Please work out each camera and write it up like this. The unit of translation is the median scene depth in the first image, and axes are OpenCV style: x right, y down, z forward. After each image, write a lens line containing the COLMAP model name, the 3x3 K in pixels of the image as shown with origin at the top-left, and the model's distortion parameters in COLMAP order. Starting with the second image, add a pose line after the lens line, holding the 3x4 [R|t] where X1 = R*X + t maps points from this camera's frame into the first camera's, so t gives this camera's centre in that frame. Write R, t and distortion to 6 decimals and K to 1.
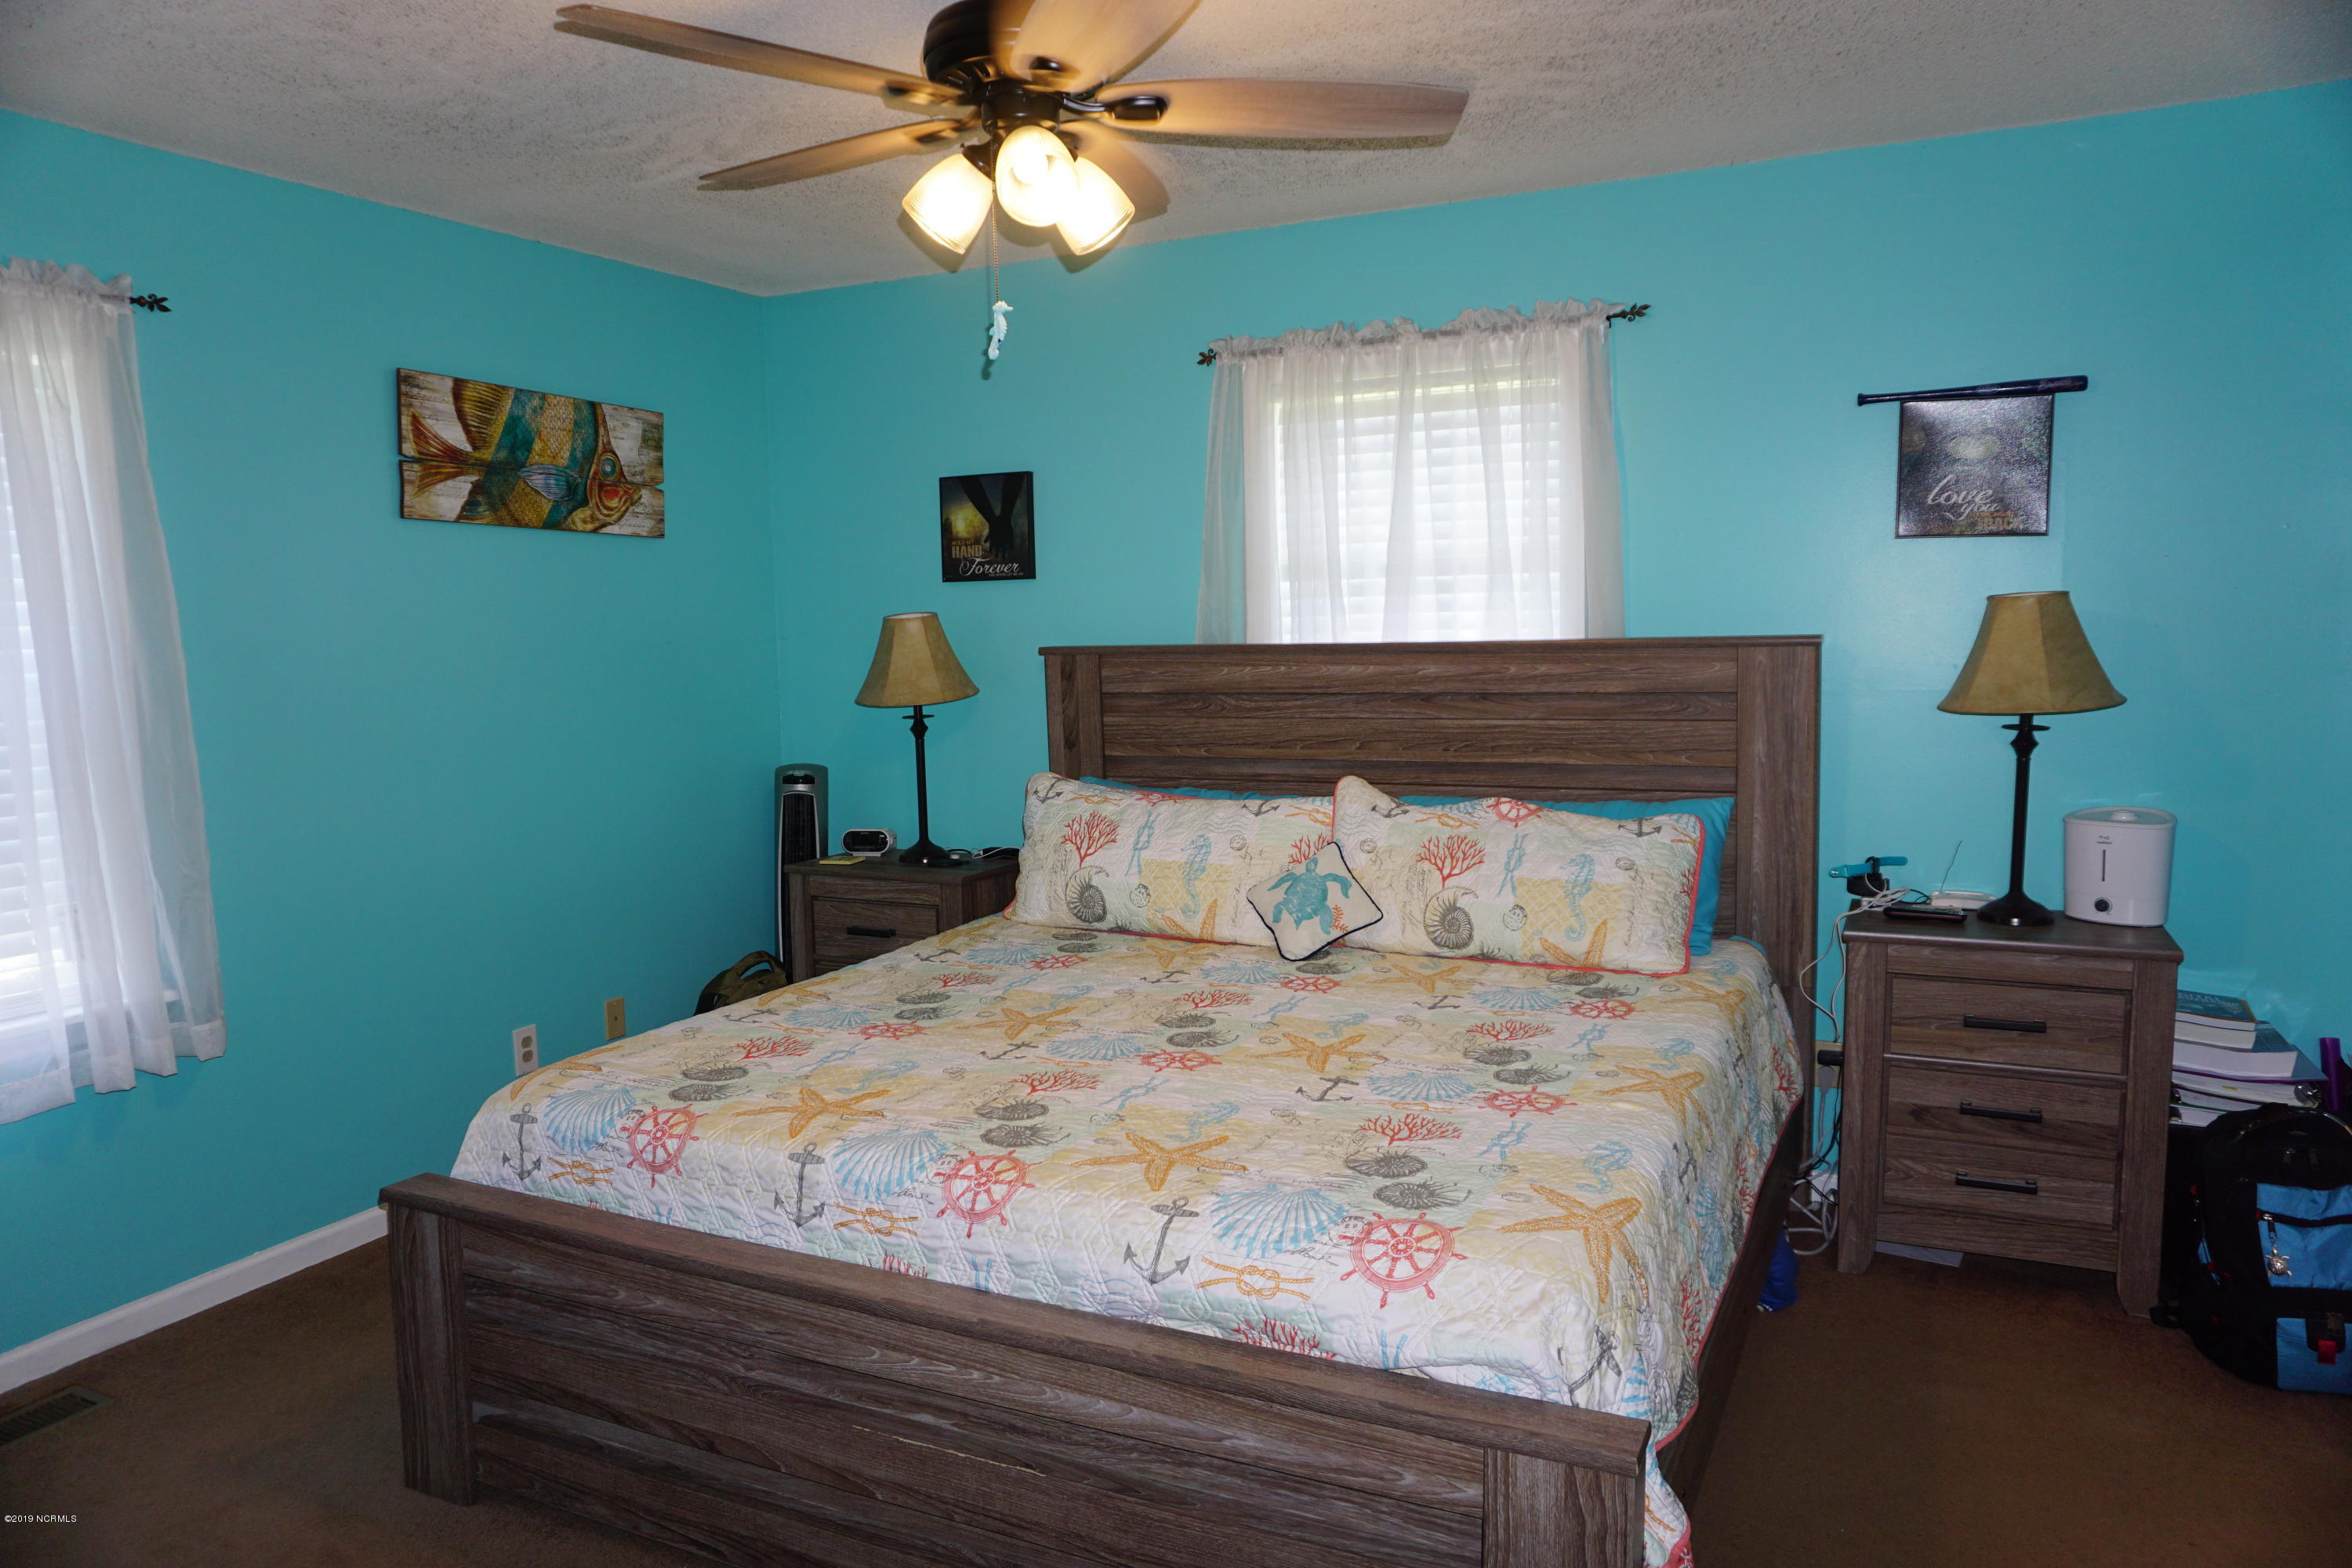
lens RADIAL K [[1560.9, 0, 1164.3], [0, 1560.9, 779.4], [0, 0, 1]] dist [-0.055278, 0.033104]
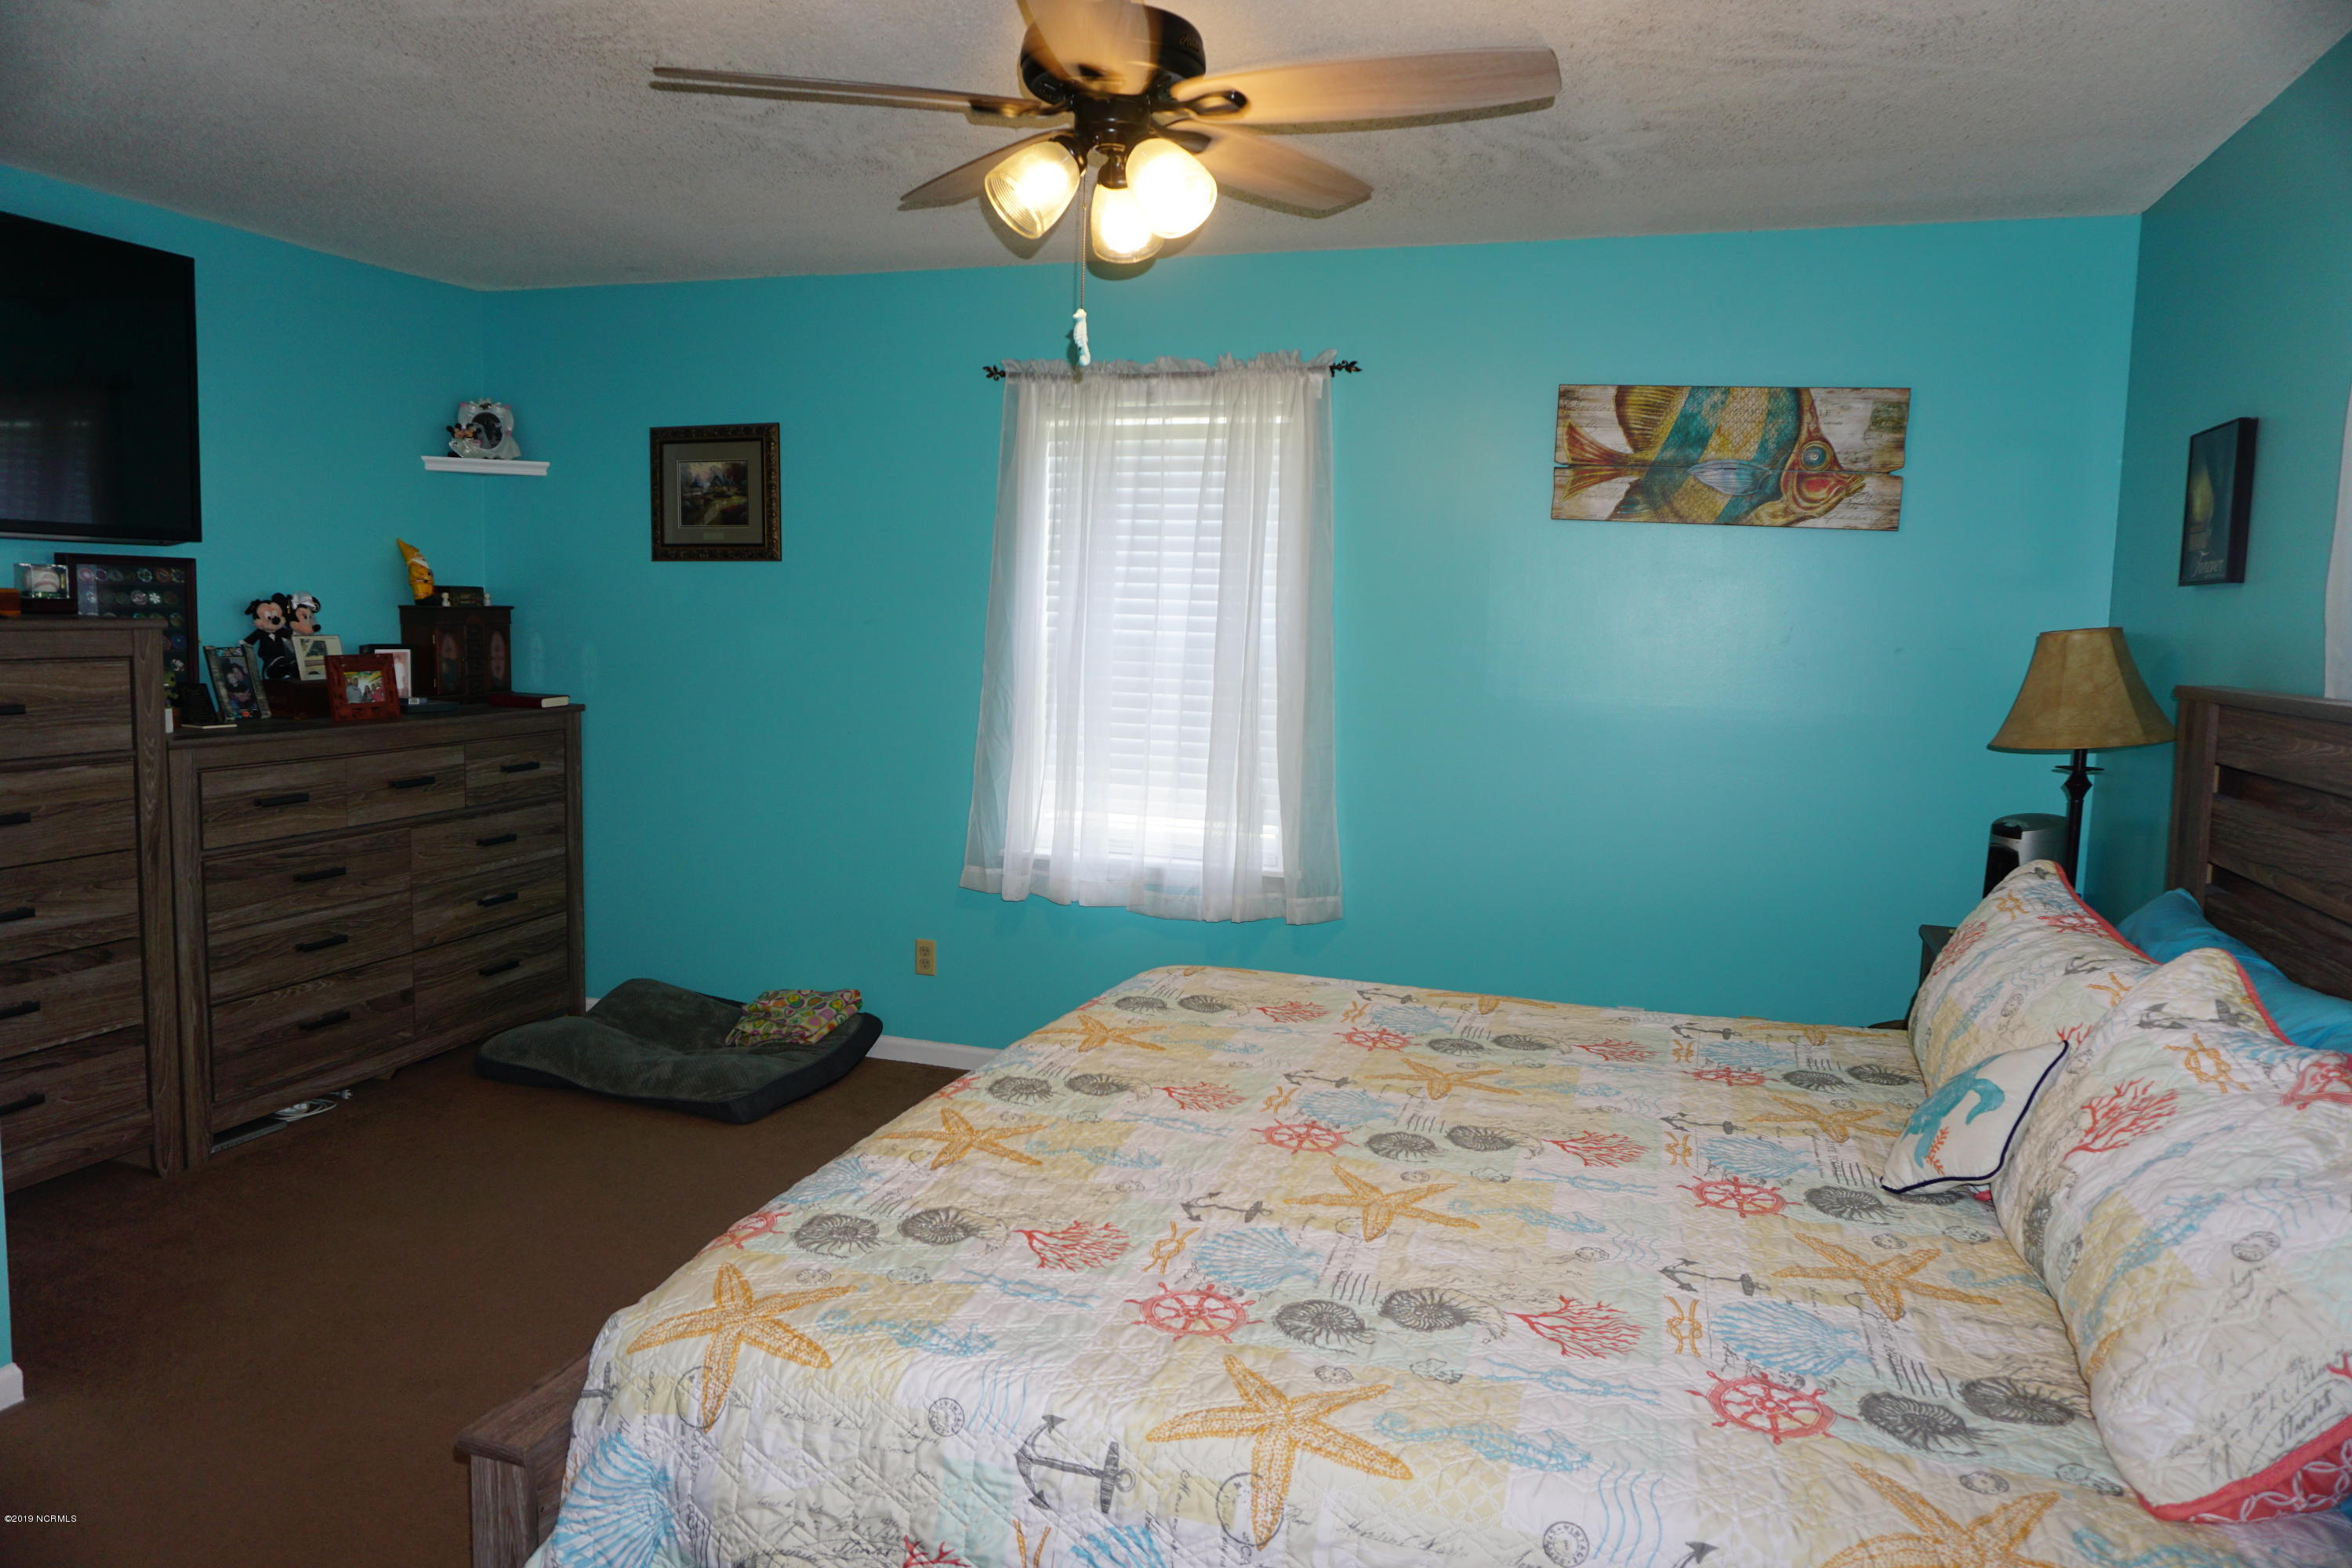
lens RADIAL K [[1560.9, 0, 1176.9], [0, 1560.9, 781.9], [0, 0, 1]] dist [-0.055278, 0.033104]
pose [[0.139414, 0.132424, -0.981340, 0.567065], [-0.131869, 0.984674, 0.114140, -0.069894], [0.981414, 0.113496, 0.154740, 0.545262]]
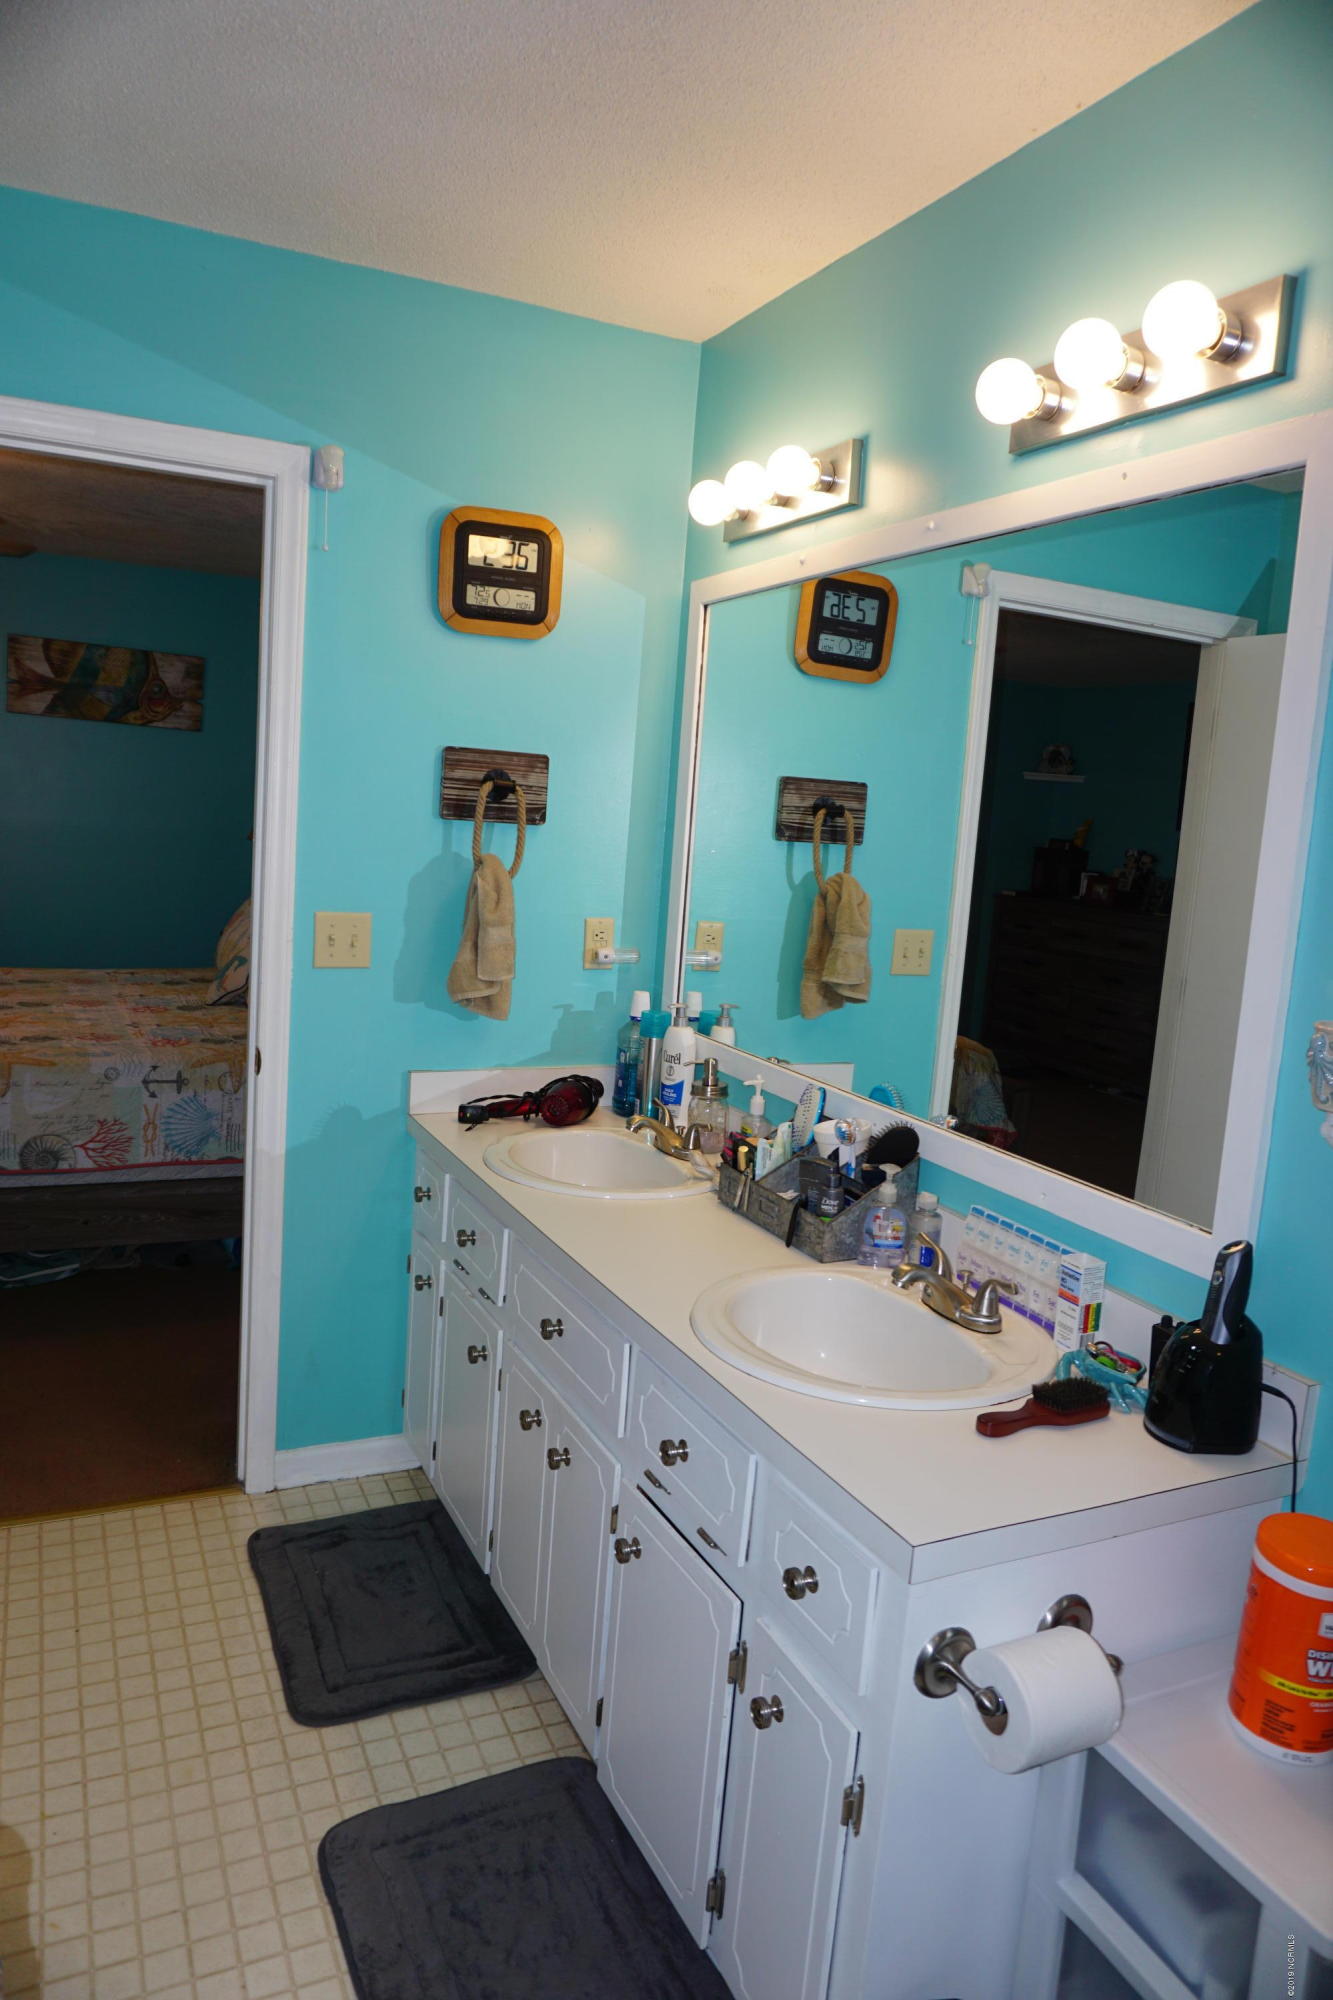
lens RADIAL K [[1327.3, 0, 664.3], [0, 1327.3, 991.8], [0, 0, 1]] dist [-0.055278, 0.033104]
pose [[0.783310, 0.155268, -0.601928, 1.121482], [-0.148882, 0.986981, 0.060849, -0.042803], [0.603539, 0.041953, 0.796229, 0.194694]]
